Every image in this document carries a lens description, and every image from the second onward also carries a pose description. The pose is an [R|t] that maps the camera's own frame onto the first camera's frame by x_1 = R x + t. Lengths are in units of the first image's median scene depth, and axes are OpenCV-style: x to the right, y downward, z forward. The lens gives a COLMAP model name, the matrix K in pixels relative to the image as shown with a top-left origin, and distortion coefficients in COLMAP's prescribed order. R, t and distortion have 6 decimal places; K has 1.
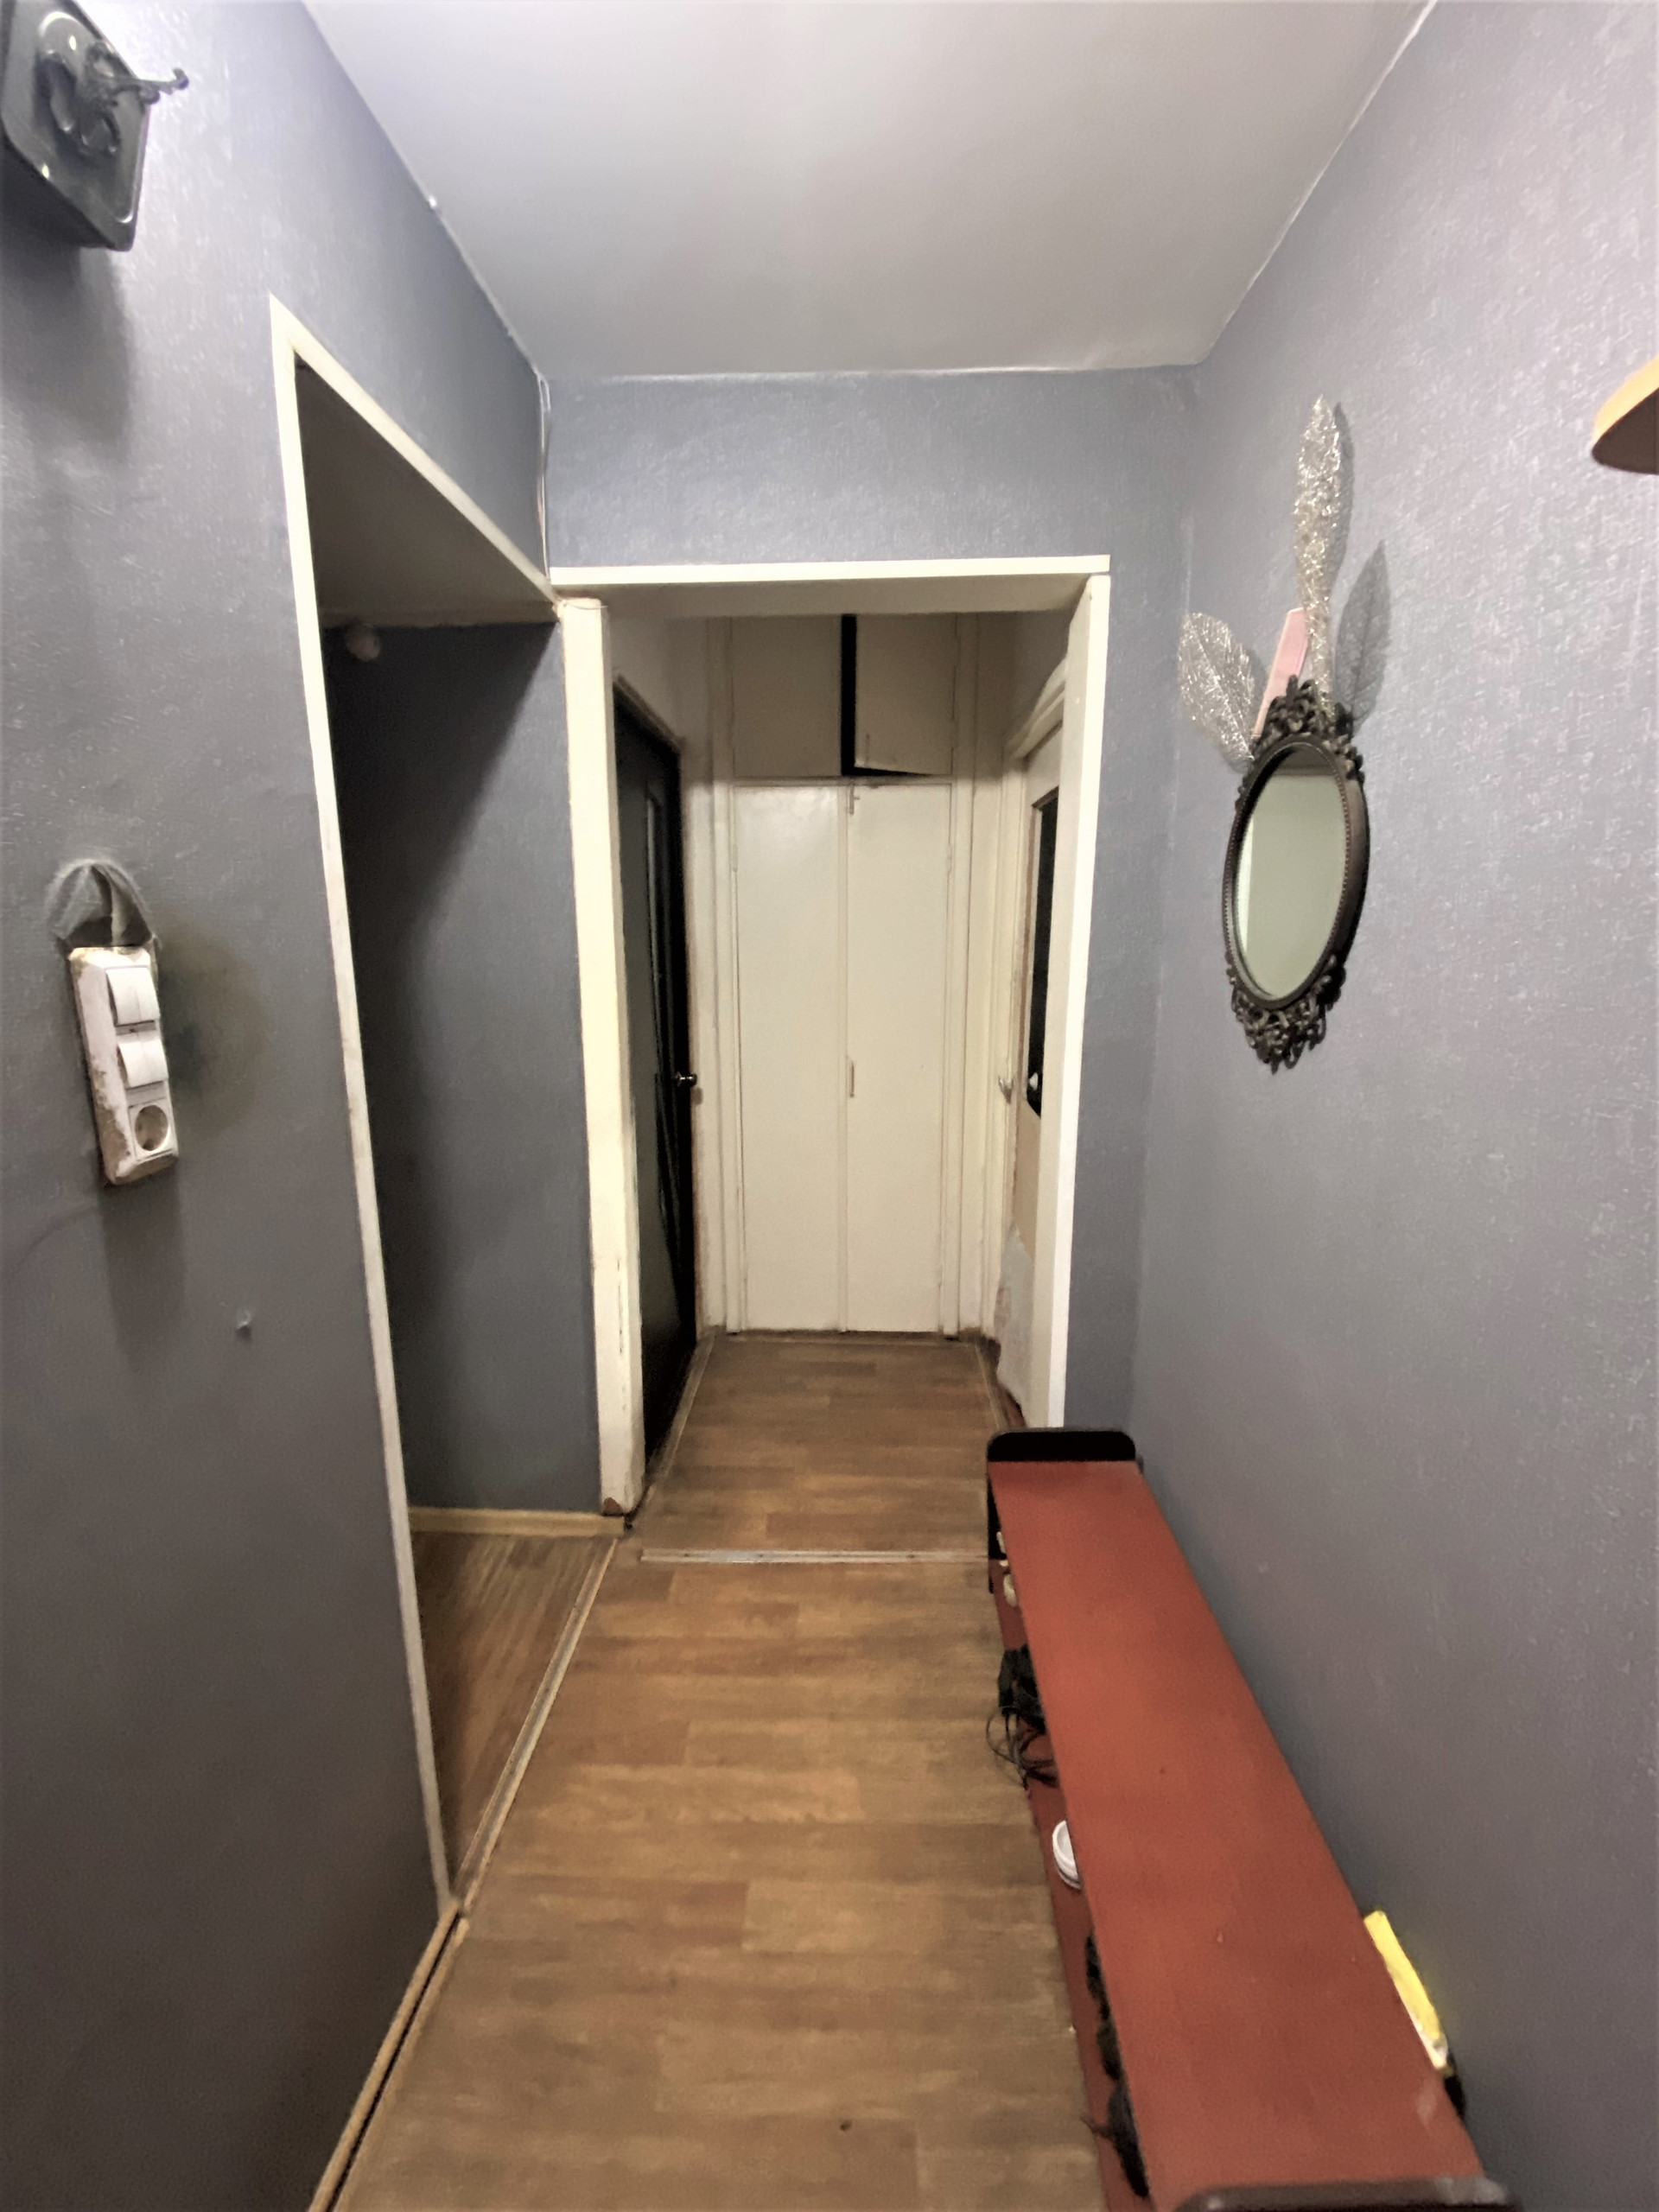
lens RADIAL K [[900.3, 0, 833.8], [0, 900.3, 1107.7], [0, 0, 1]] dist [-0.039056, -0.001568]
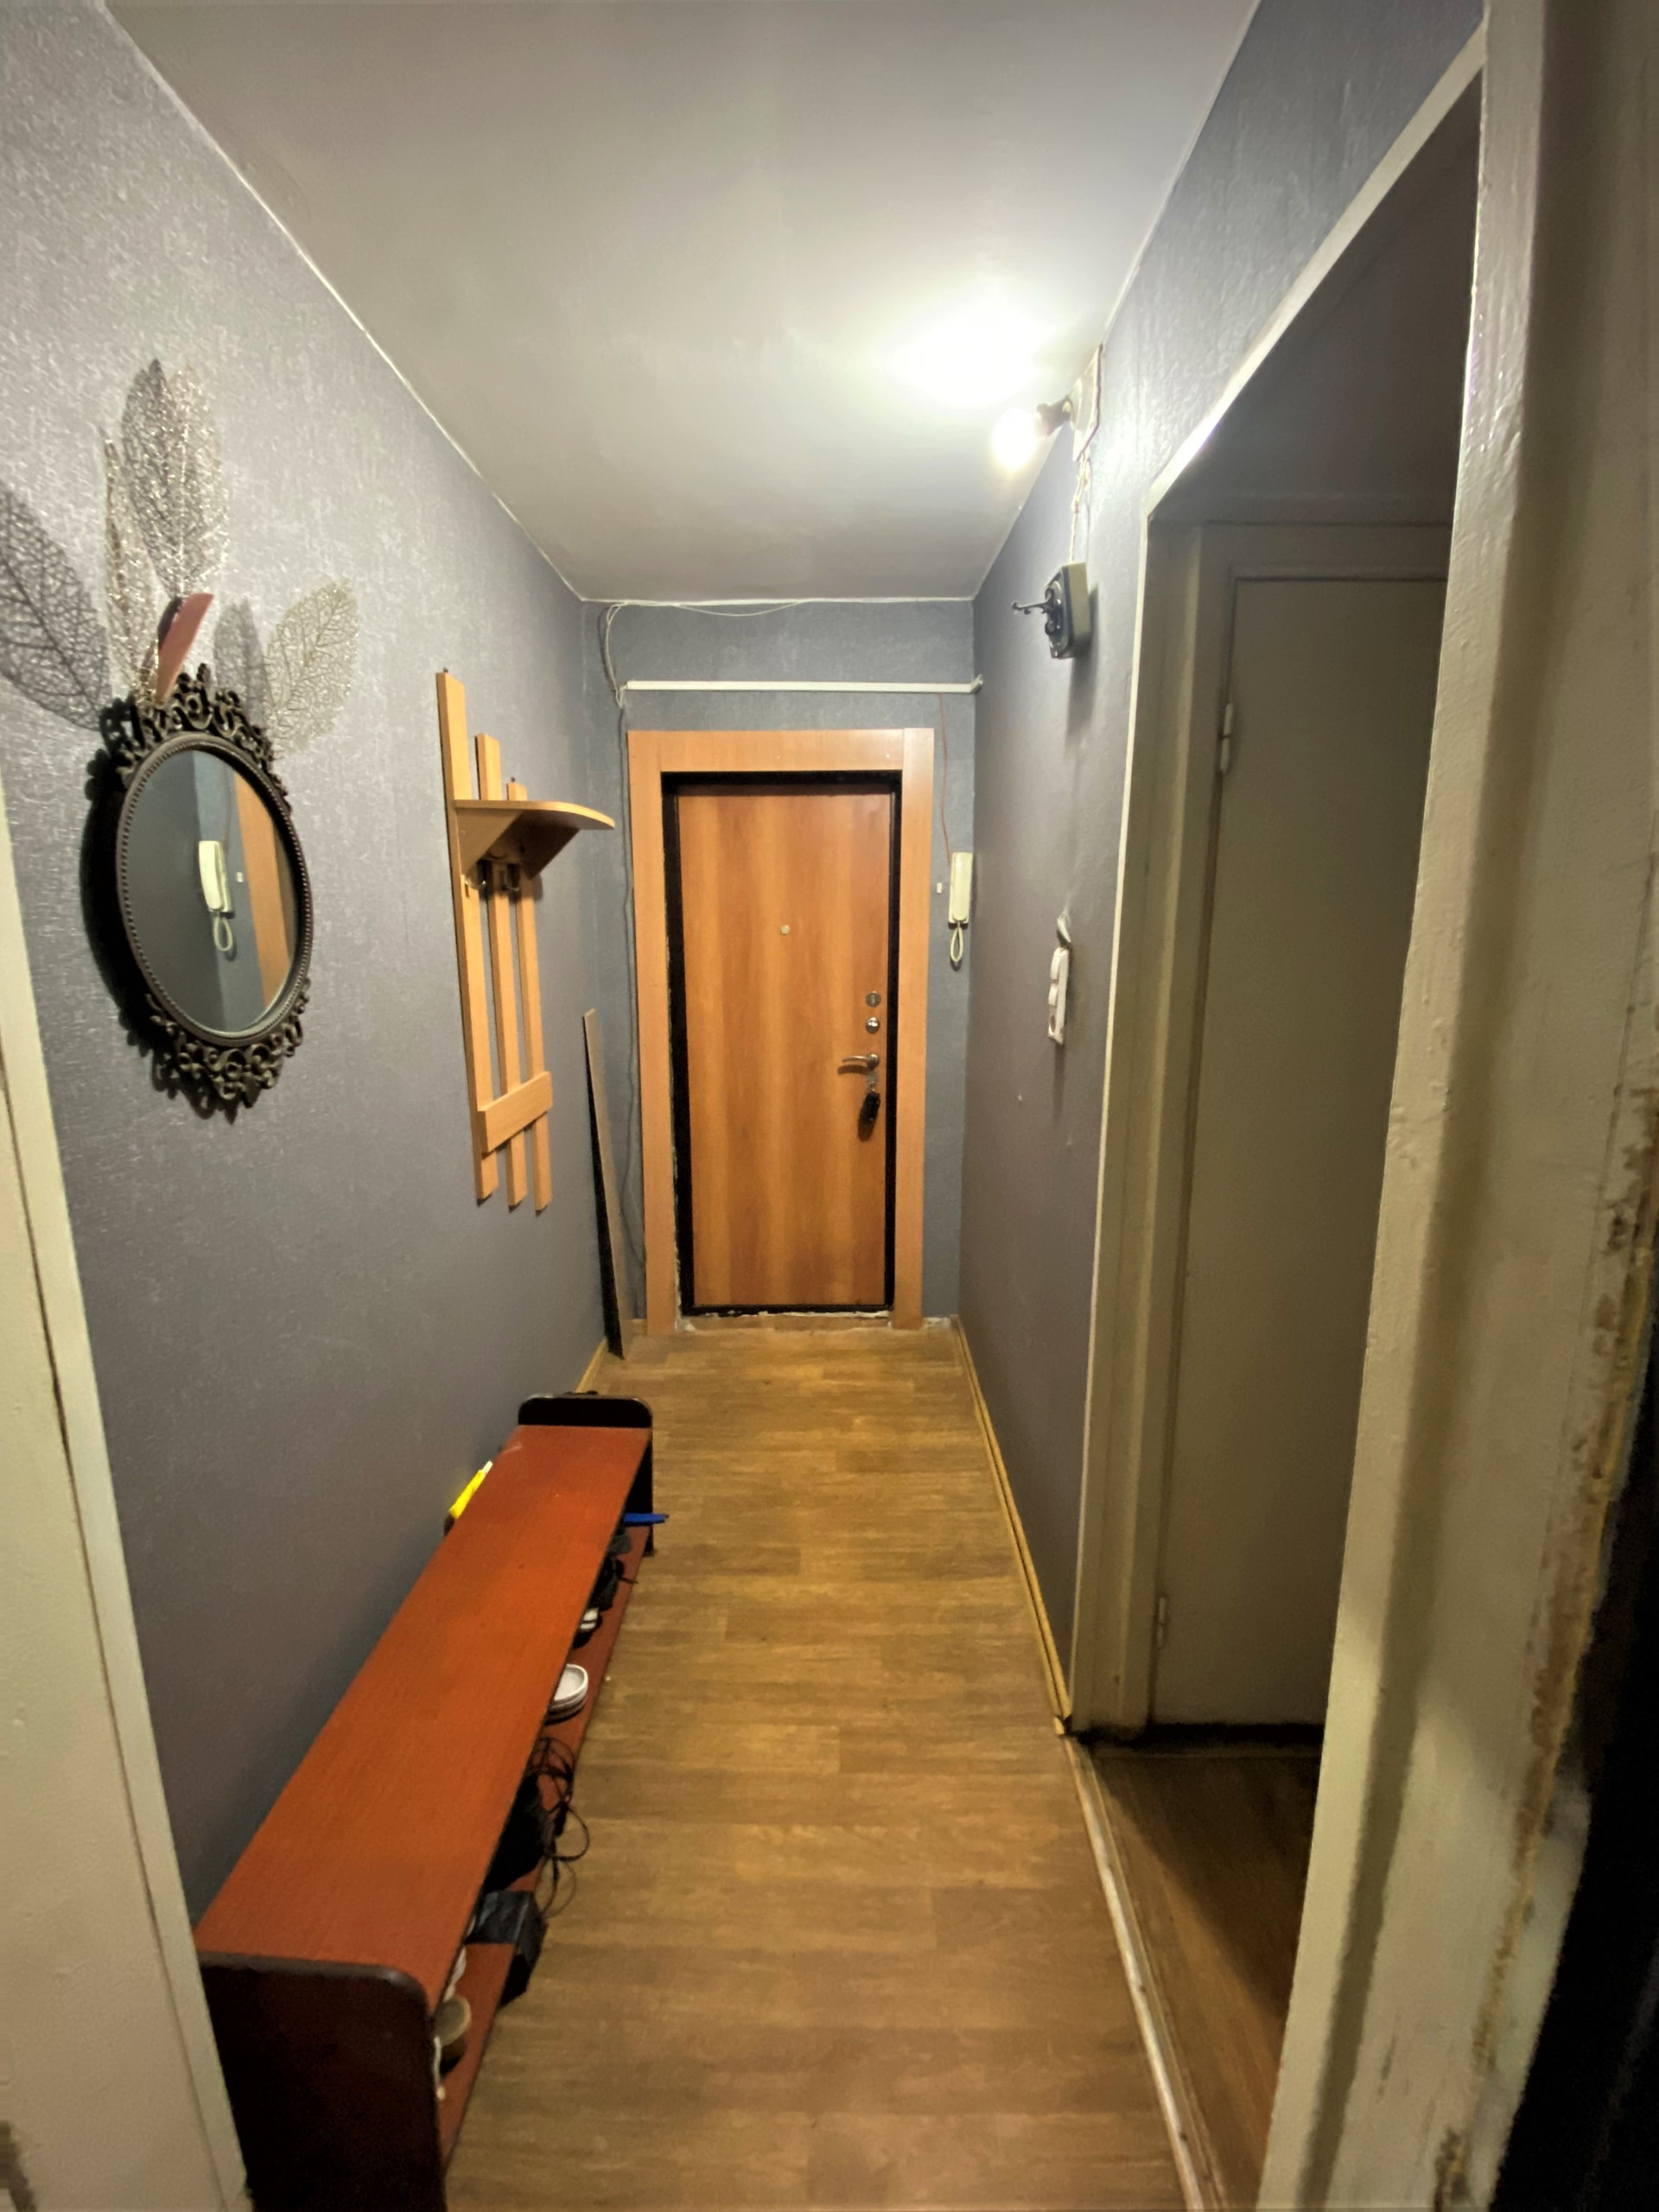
lens RADIAL K [[900.3, 0, 827.1], [0, 900.3, 1097.2], [0, 0, 1]] dist [-0.039056, -0.001568]
pose [[-0.999800, 0.005317, -0.019269, -0.066152], [-0.002504, 0.923058, 0.384653, -0.391718], [0.019831, 0.384624, -0.922860, 1.785543]]
